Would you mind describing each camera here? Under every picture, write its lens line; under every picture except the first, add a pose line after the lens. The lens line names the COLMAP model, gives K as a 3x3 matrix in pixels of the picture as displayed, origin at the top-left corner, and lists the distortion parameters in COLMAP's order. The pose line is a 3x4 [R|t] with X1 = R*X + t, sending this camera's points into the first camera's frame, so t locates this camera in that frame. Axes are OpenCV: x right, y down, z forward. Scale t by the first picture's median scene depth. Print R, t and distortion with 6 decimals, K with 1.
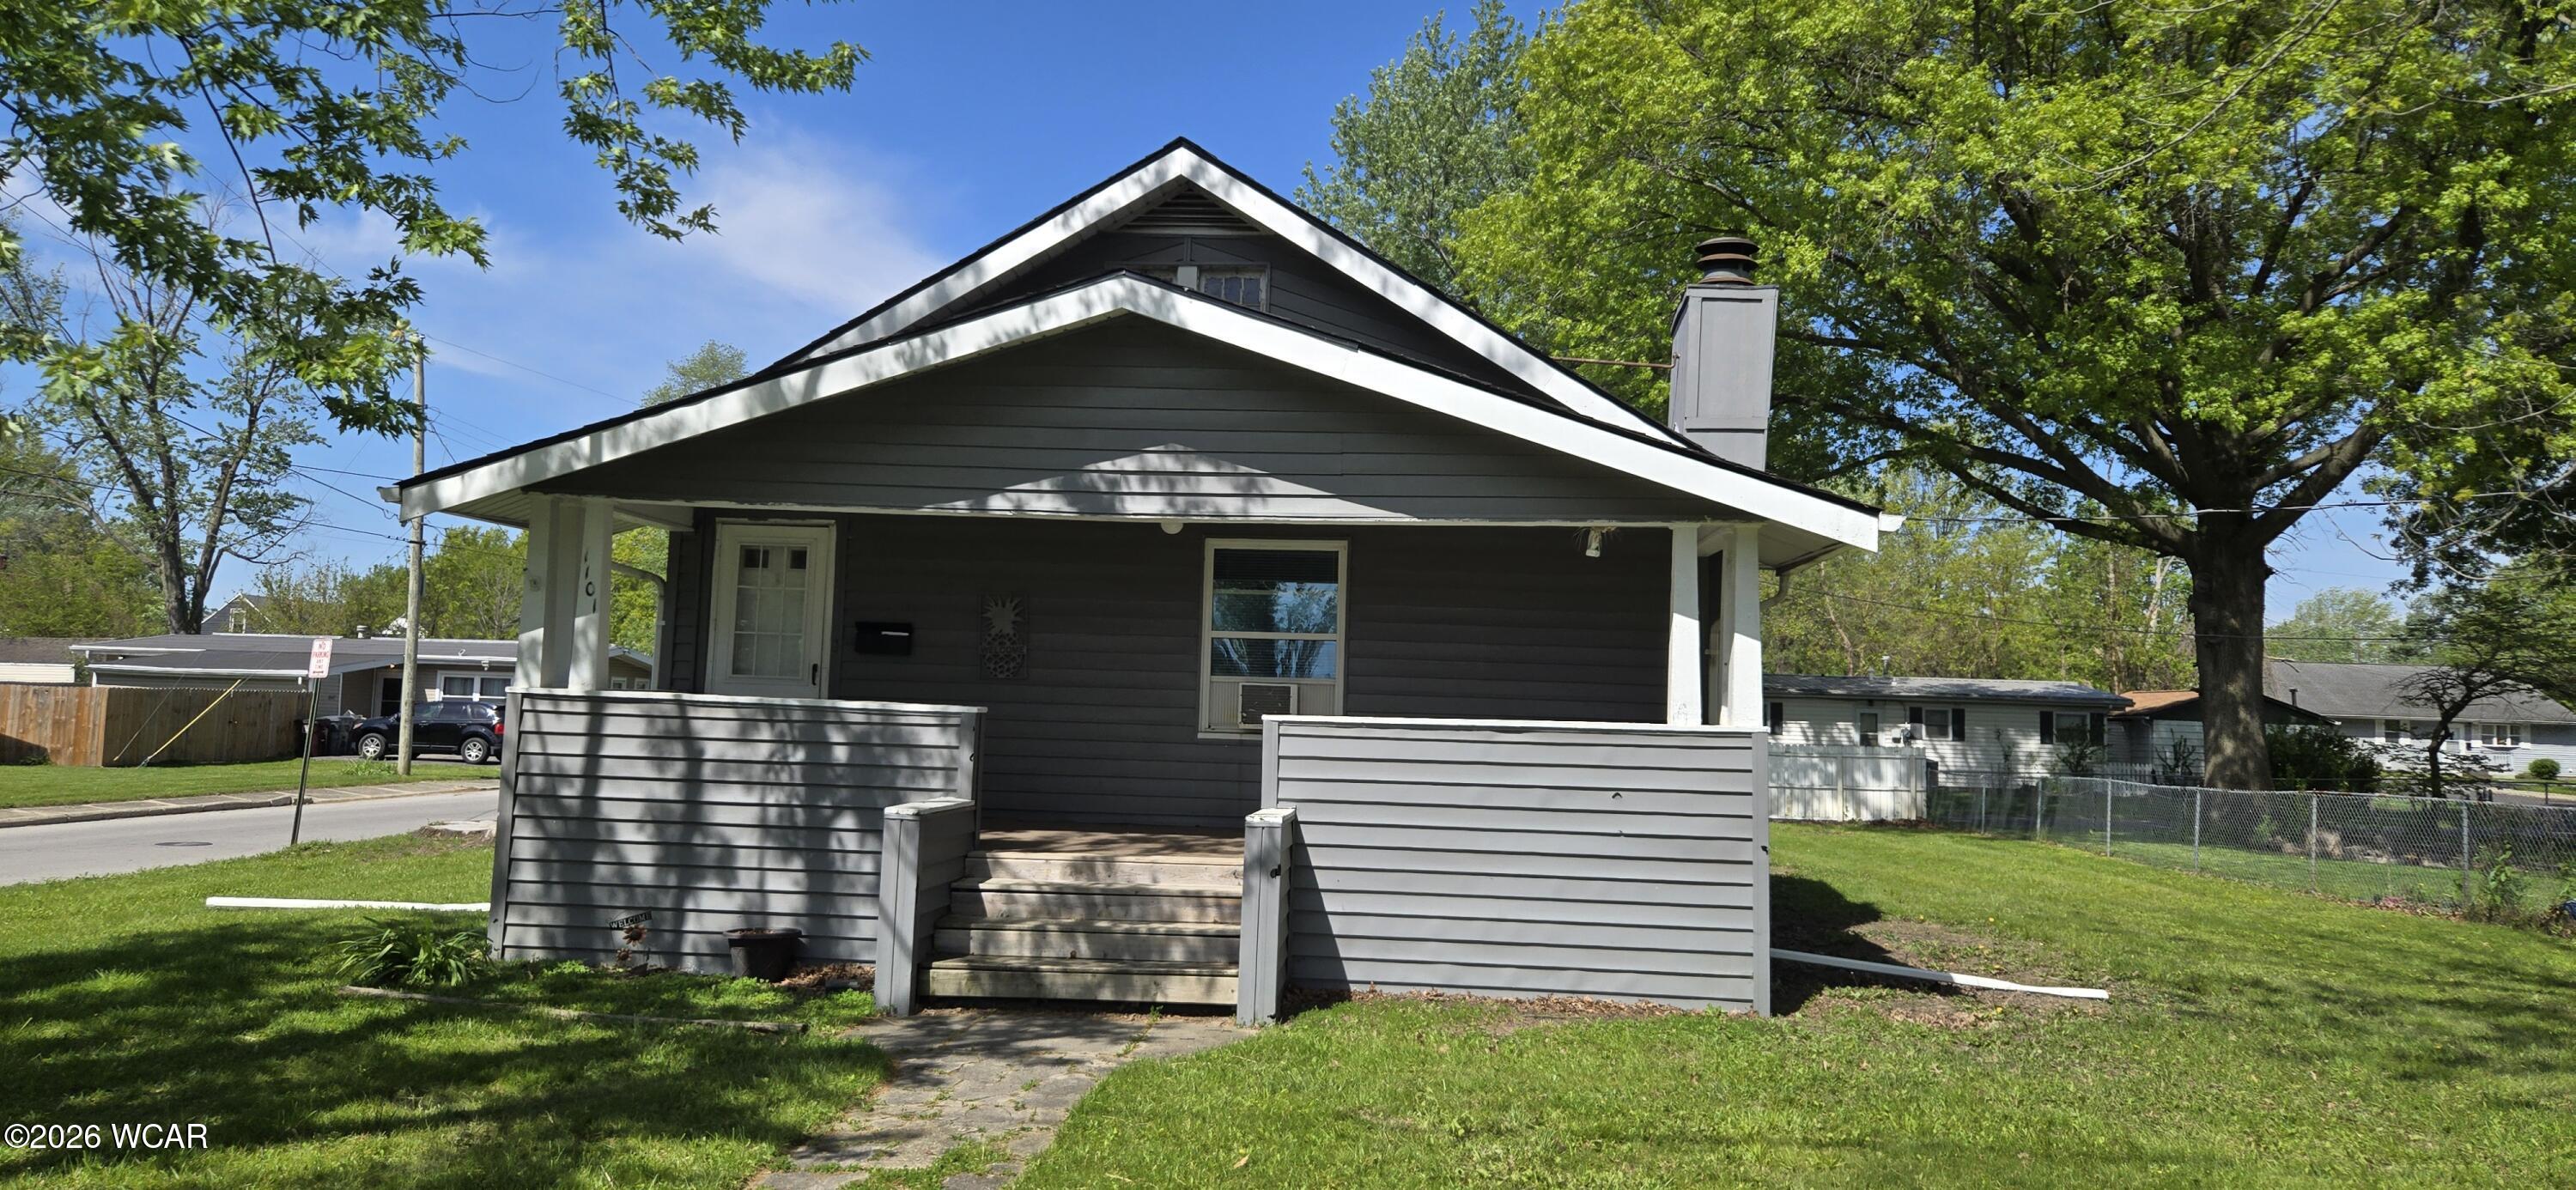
lens RADIAL K [[1746.3, 0, 1288.2], [0, 1746.3, 589.9], [0, 0, 1]] dist [0.010827, 0.000478]
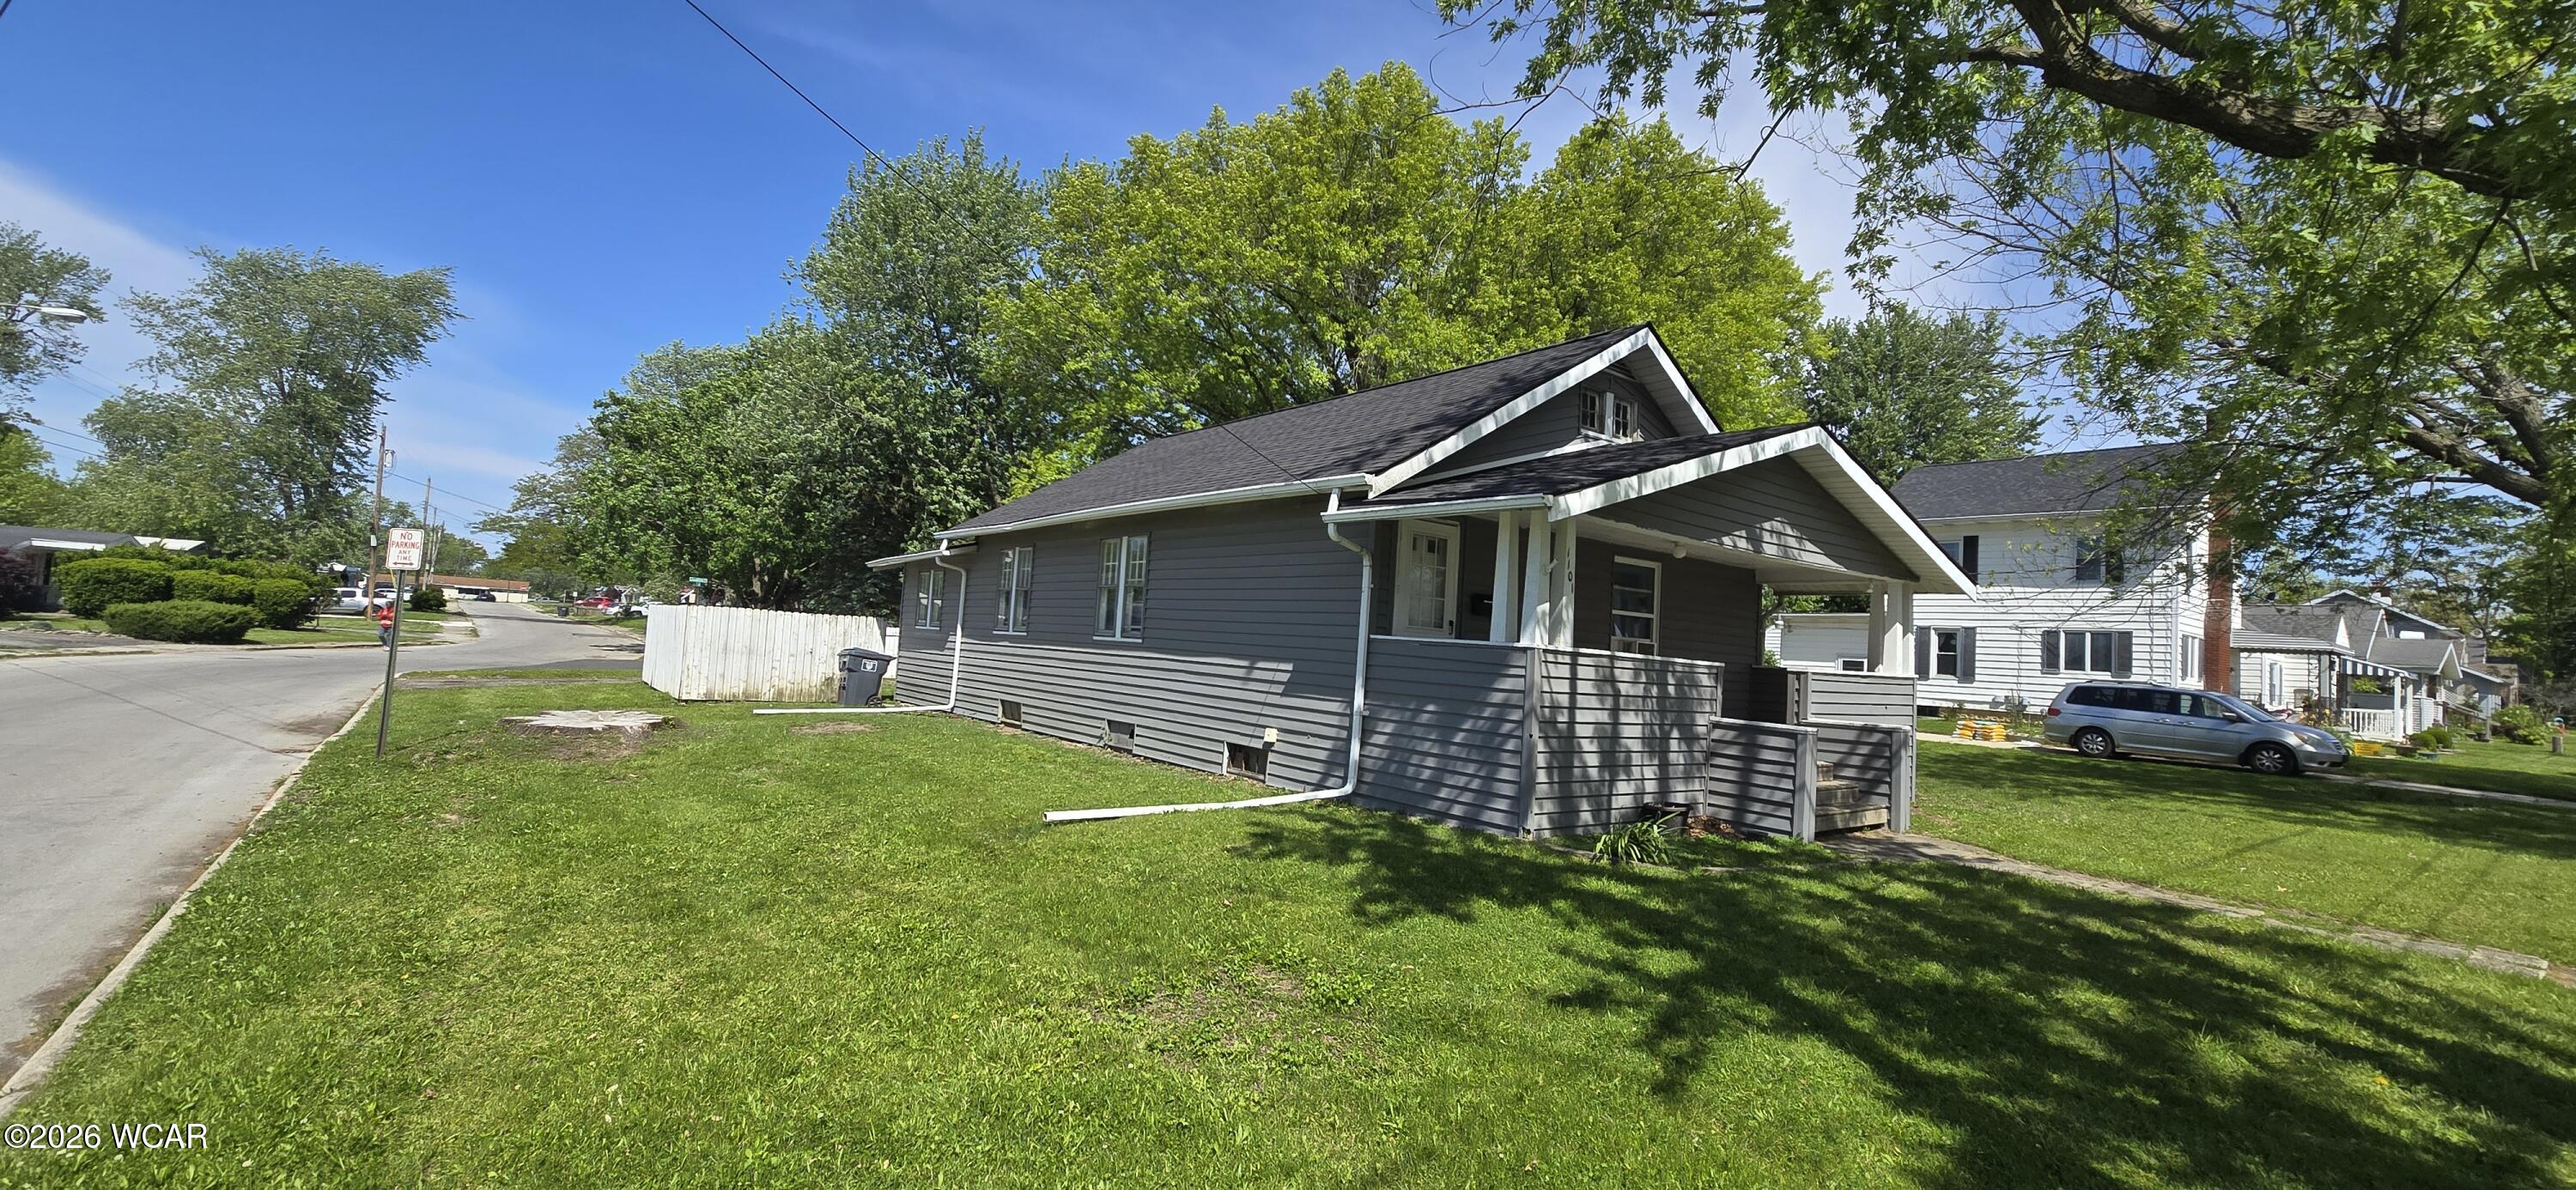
lens RADIAL K [[1053.6, 0, 1286.8], [0, 1053.6, 600.3], [0, 0, 1]] dist [-0.001282, 0.001207]
pose [[0.754054, 0.046207, 0.655185, -1.151977], [-0.084372, 0.996072, 0.026856, 0.015254], [-0.651371, -0.075530, 0.754991, 0.507115]]
